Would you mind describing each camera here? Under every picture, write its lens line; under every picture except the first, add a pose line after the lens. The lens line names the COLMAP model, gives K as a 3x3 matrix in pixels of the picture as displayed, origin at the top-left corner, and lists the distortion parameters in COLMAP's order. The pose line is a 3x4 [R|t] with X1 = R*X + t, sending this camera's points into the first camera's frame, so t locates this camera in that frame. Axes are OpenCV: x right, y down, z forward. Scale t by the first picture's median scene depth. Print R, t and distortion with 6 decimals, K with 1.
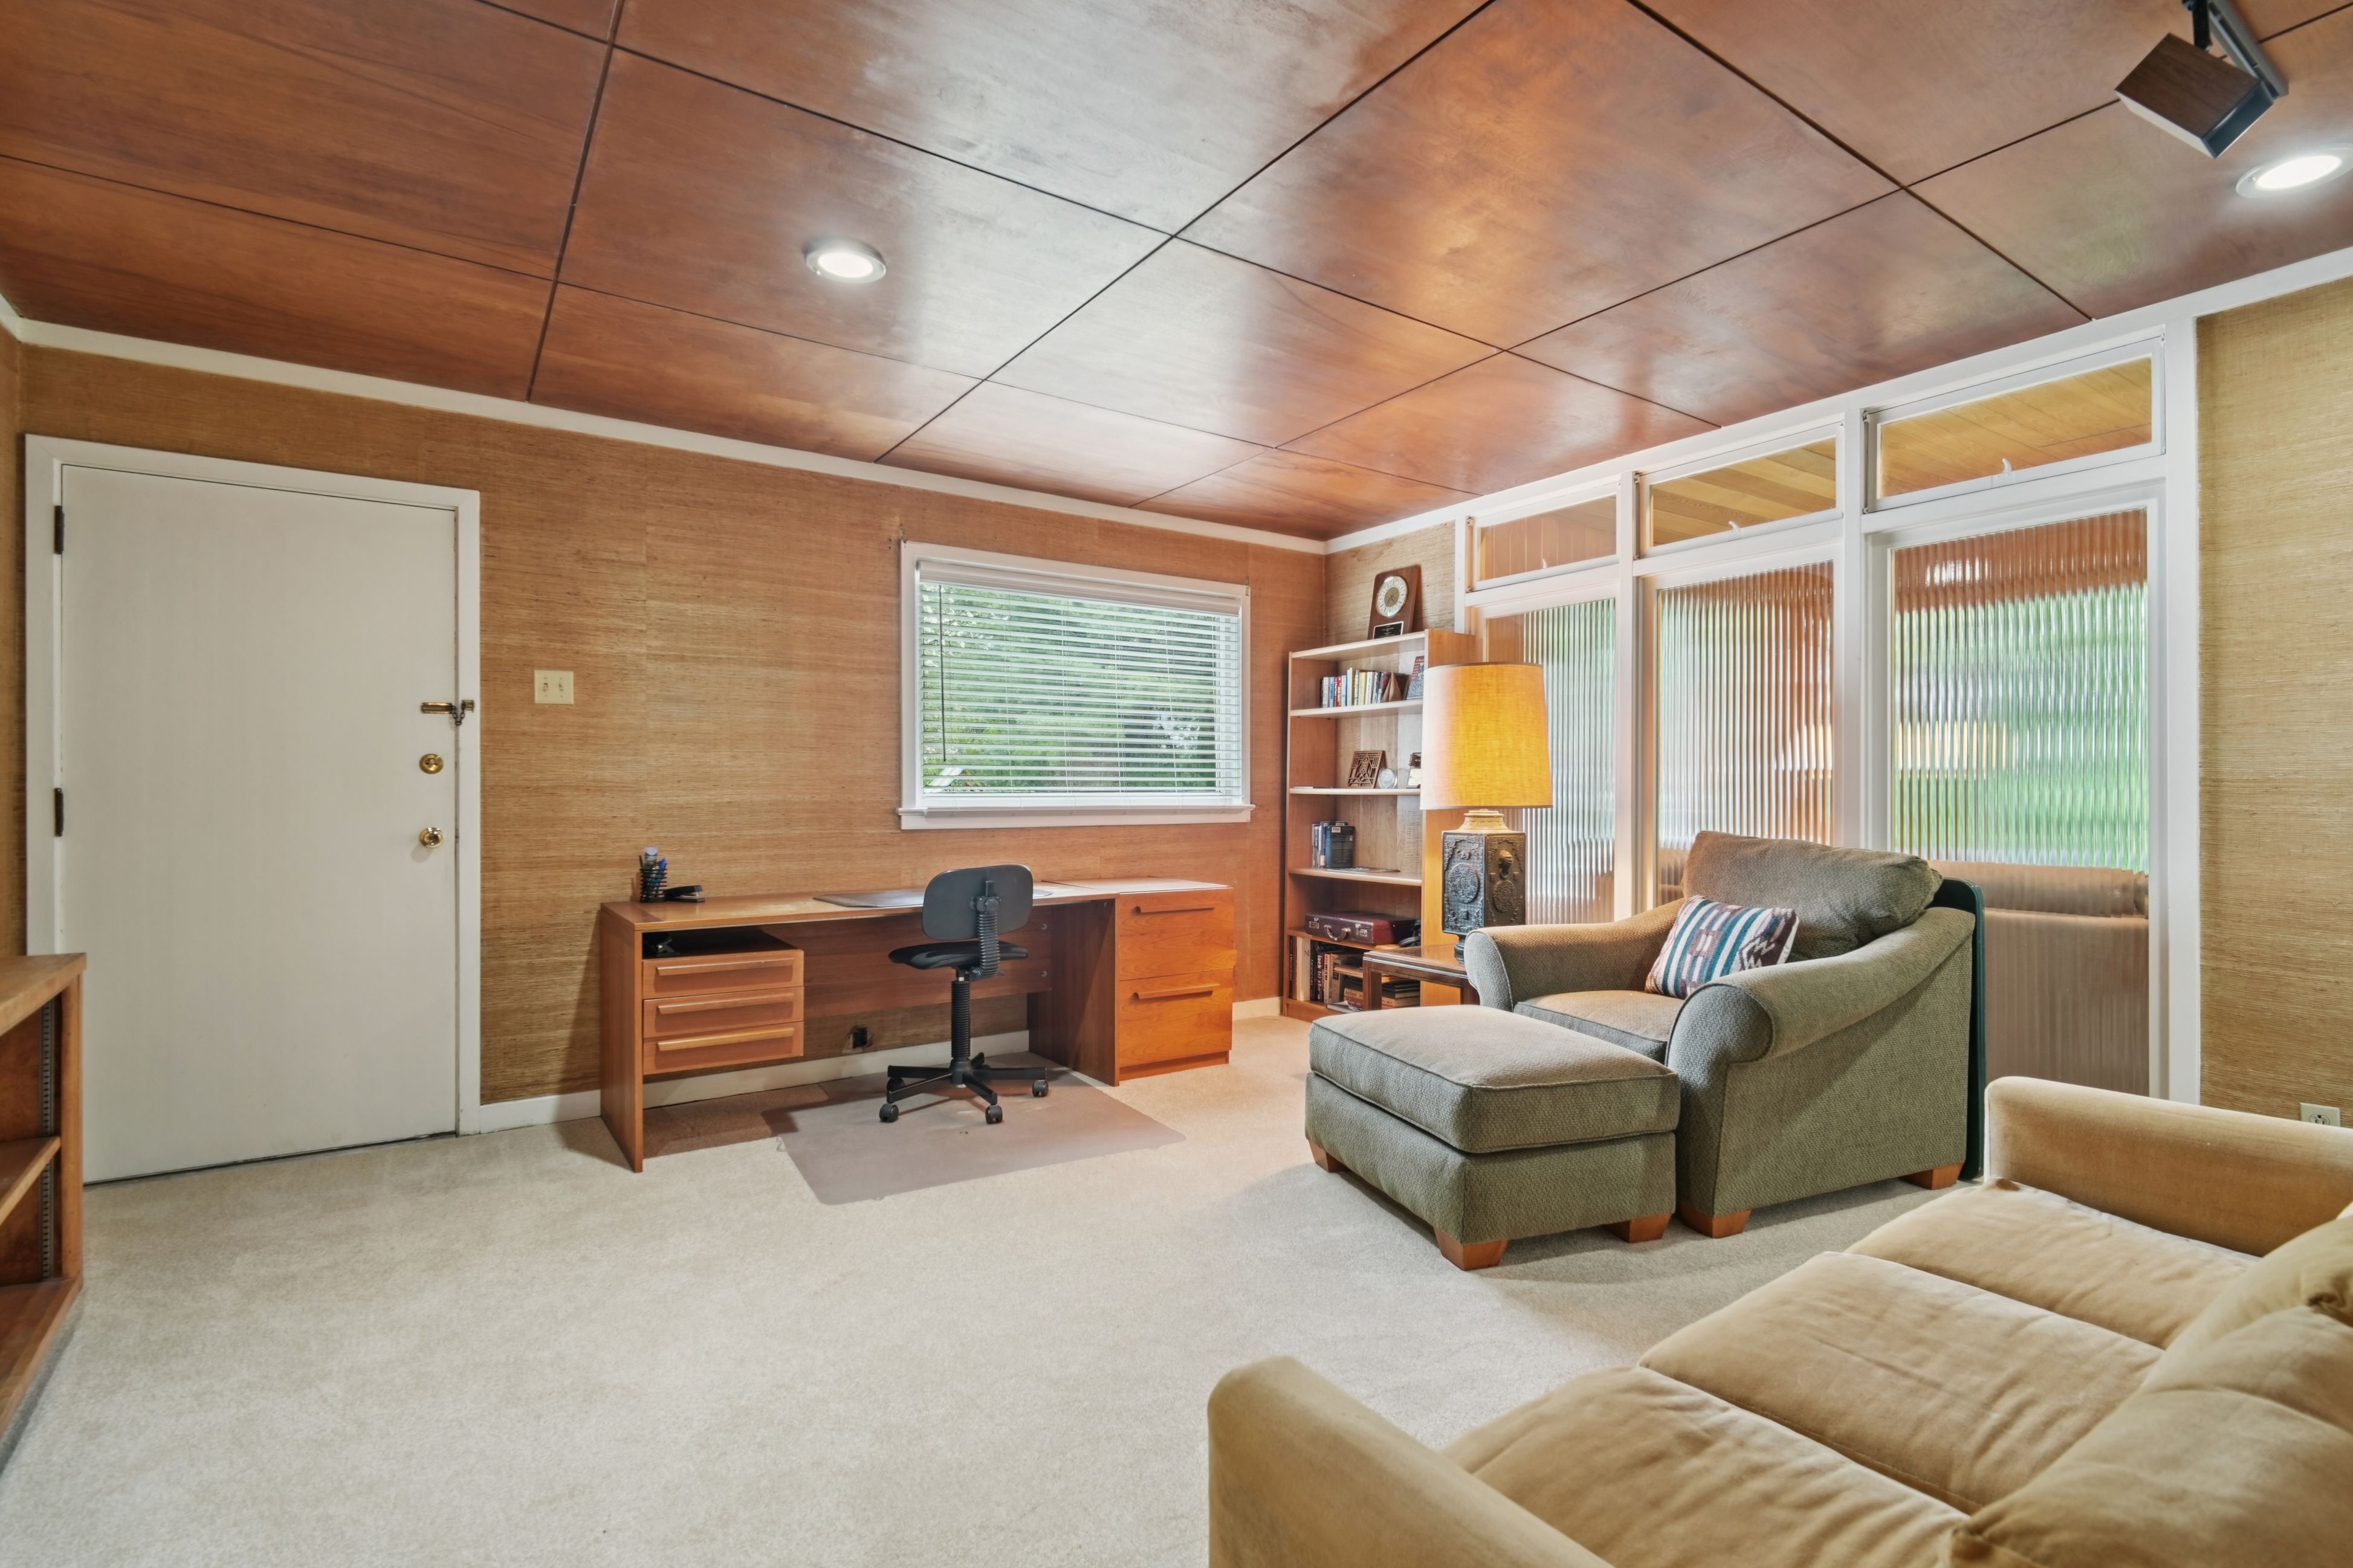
lens RADIAL K [[1096.3, 0, 1175.1], [0, 1096.3, 791.6], [0, 0, 1]] dist [-0.004946, -0.000718]
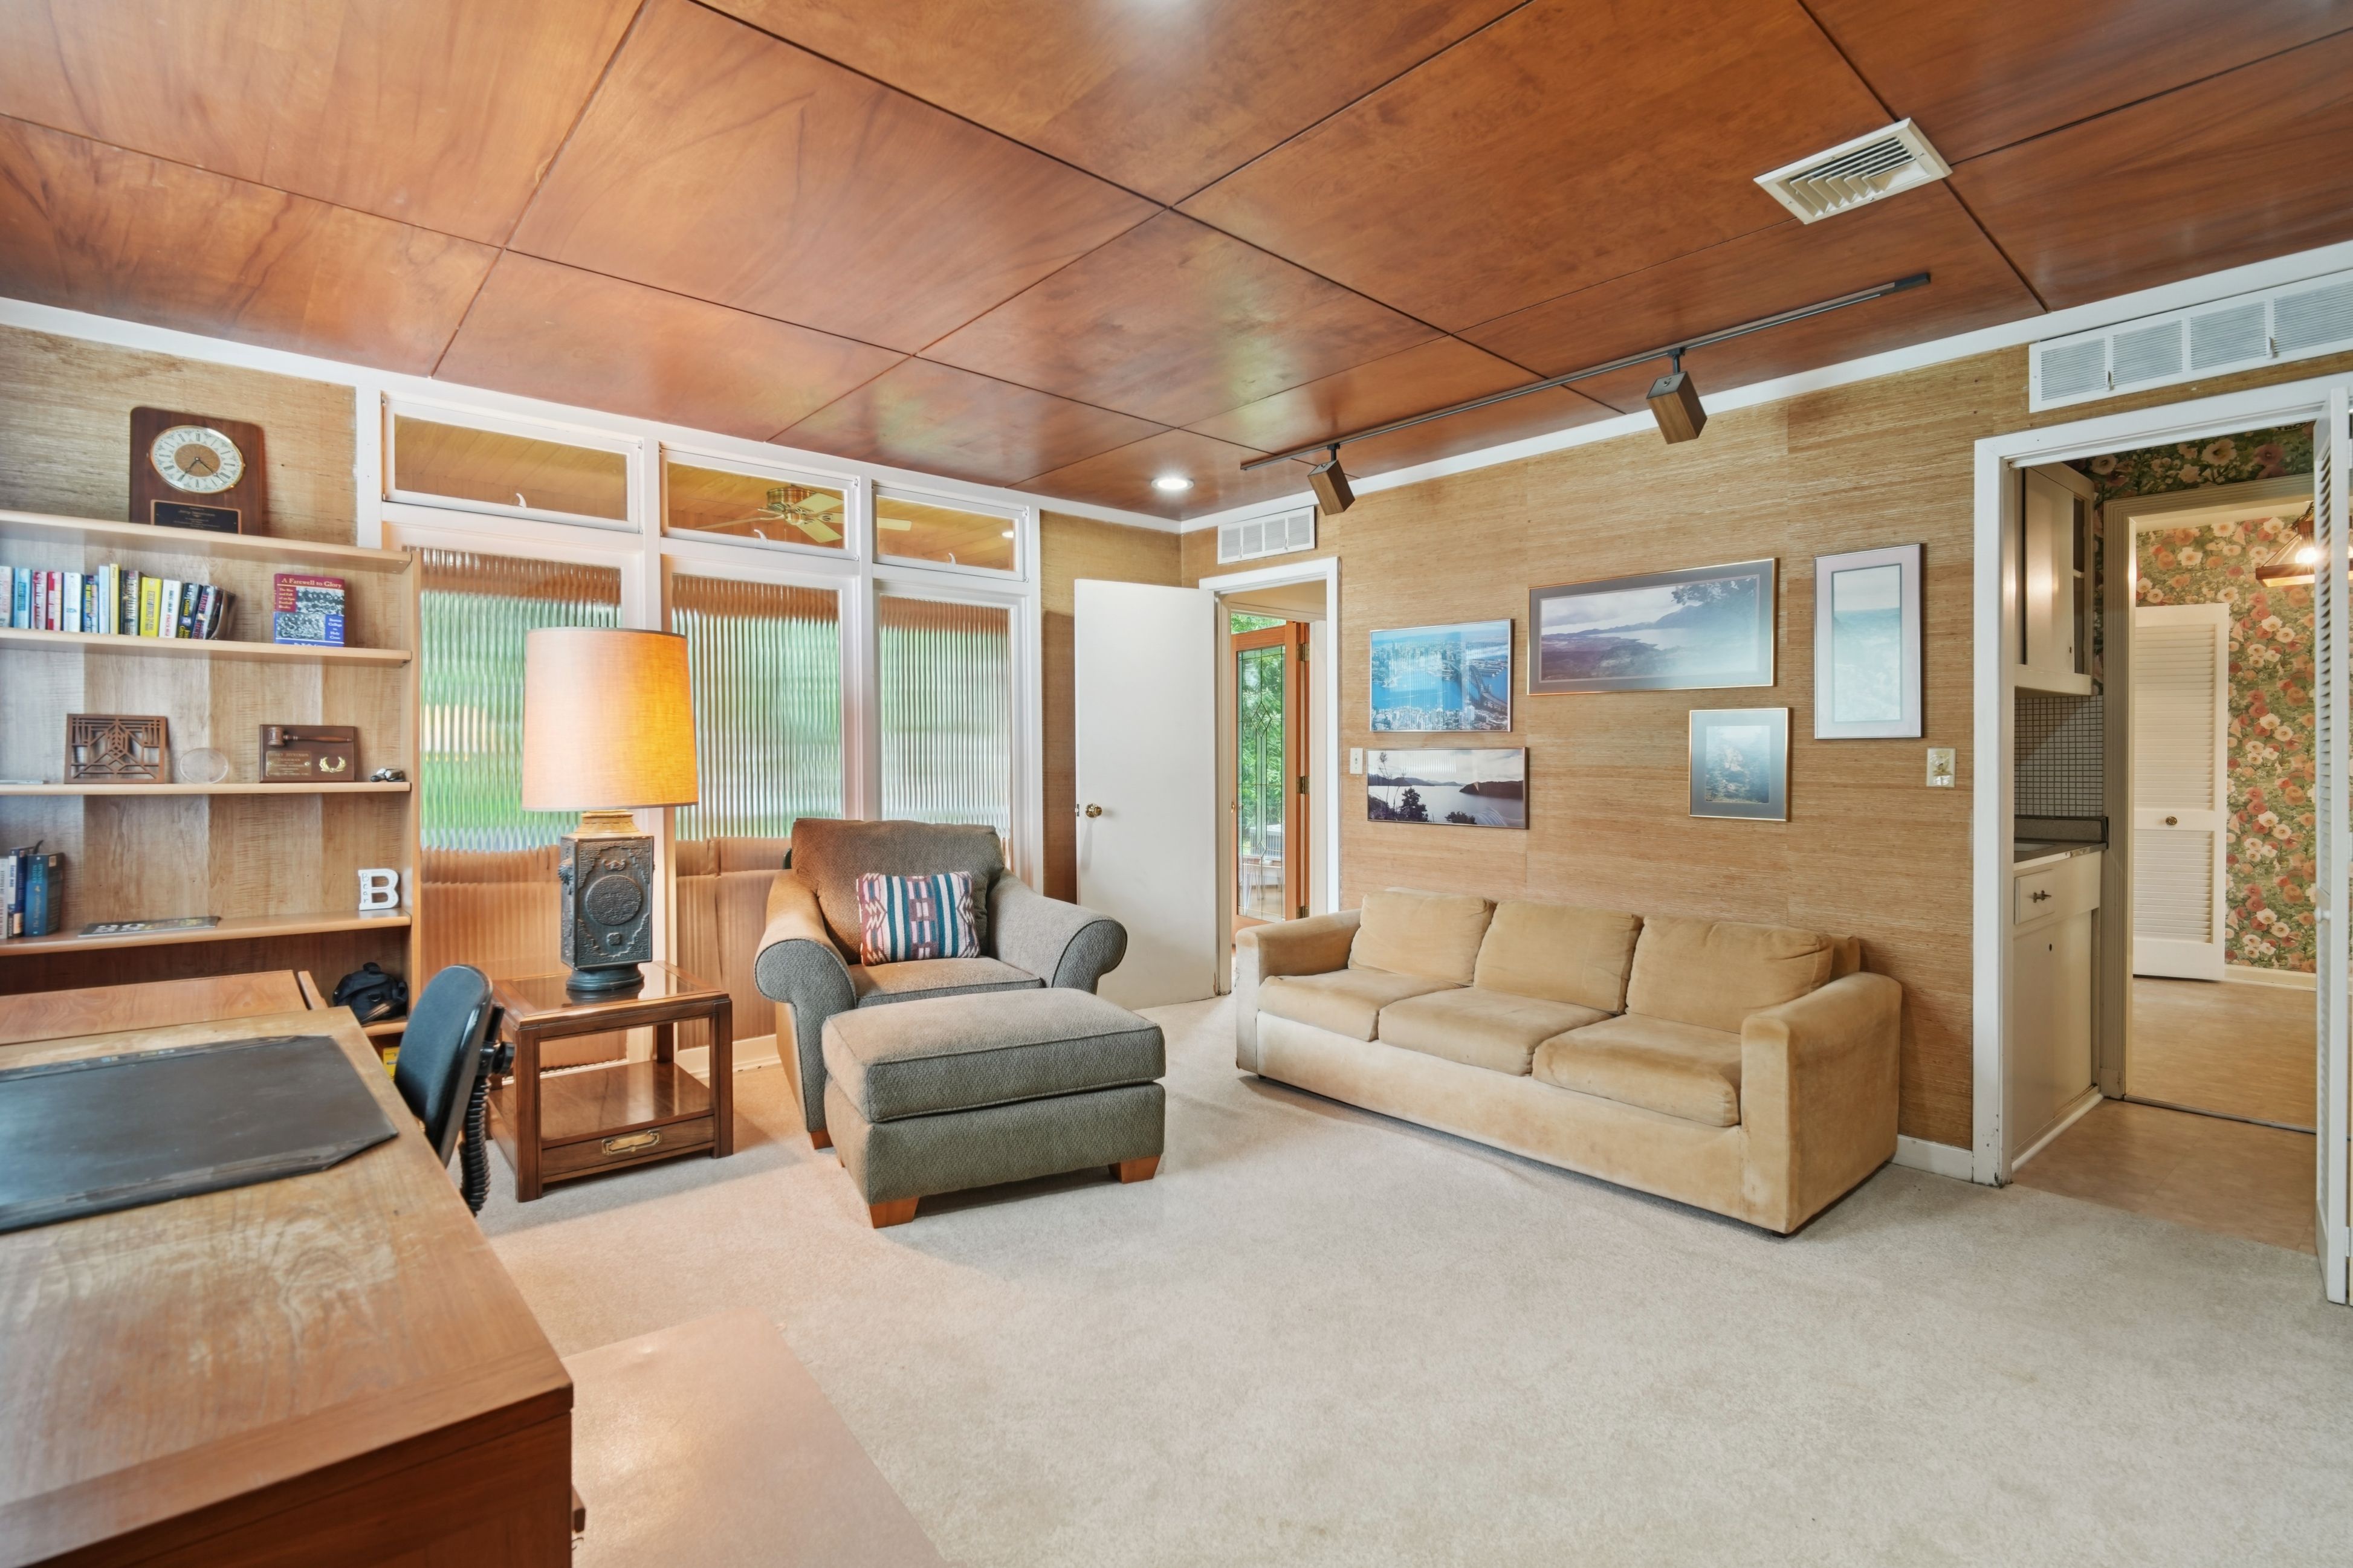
lens RADIAL K [[1096.3, 0, 1176.0], [0, 1096.3, 792.0], [0, 0, 1]] dist [-0.004946, -0.000718]
pose [[-0.115586, 0.006633, 0.993275, -0.499982], [0.021110, 0.999768, -0.004220, 0.017205], [-0.993073, 0.020480, -0.115699, 0.610236]]
